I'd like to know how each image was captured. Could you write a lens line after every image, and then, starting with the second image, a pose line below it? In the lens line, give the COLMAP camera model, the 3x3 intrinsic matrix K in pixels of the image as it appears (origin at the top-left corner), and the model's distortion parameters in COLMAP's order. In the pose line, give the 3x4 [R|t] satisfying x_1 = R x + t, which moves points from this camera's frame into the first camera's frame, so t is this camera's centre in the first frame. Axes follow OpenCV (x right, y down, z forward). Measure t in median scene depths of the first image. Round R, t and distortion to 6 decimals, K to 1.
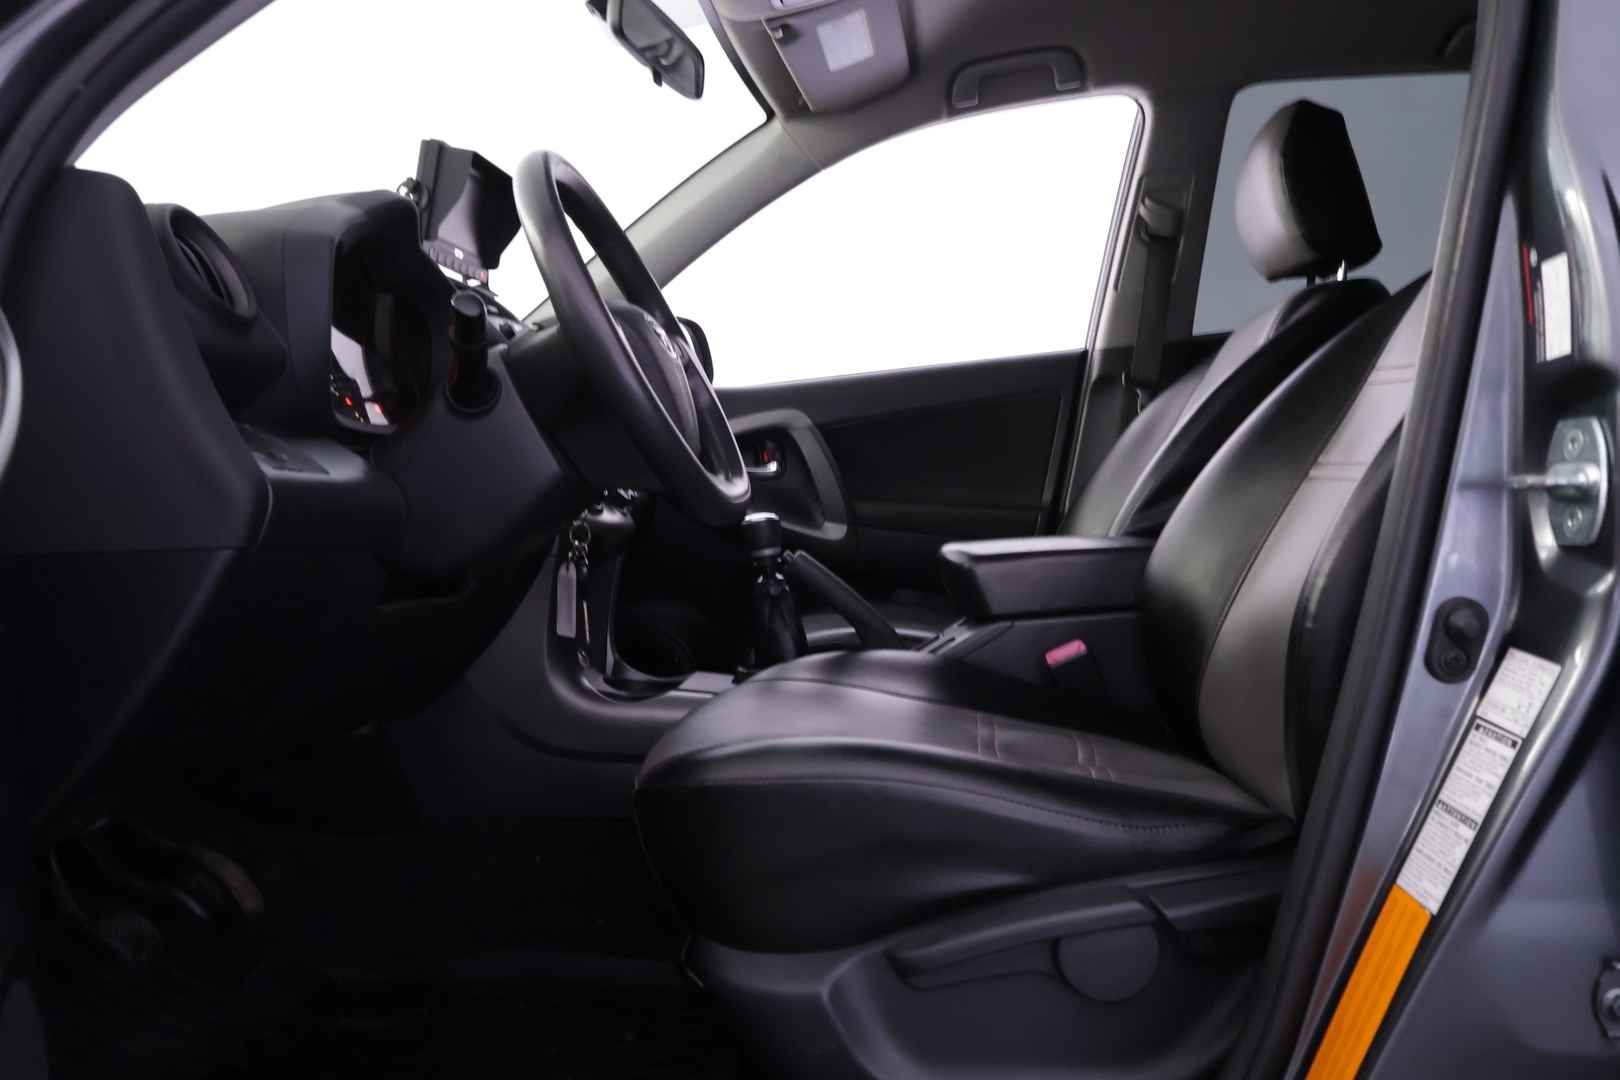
lens RADIAL K [[1250.6, 0, 810.0], [0, 1250.6, 540.0], [0, 0, 1]] dist [-0.016591, -0.009139]
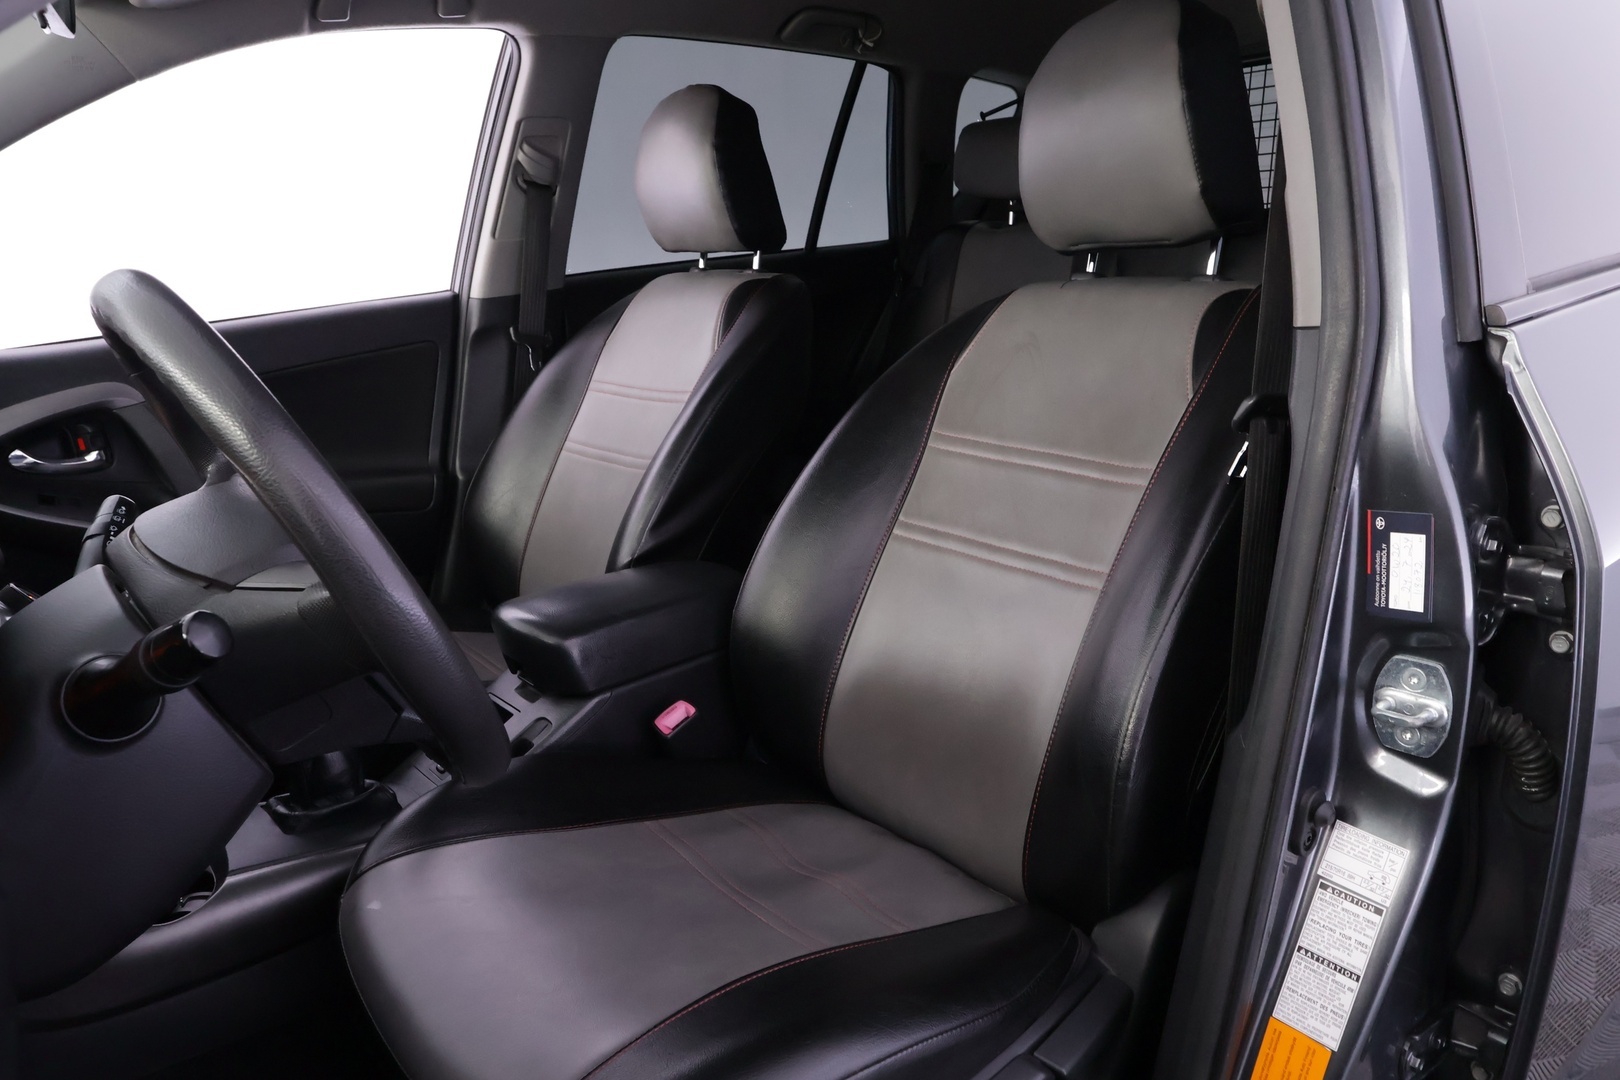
lens RADIAL K [[1142.1, 0, 810.0], [0, 1142.1, 540.0], [0, 0, 1]] dist [0.006452, -0.000433]
pose [[0.750744, -0.166531, 0.639258, -0.175442], [0.042746, 0.977921, 0.204554, -0.147351], [-0.659209, -0.126242, 0.741287, 0.170036]]
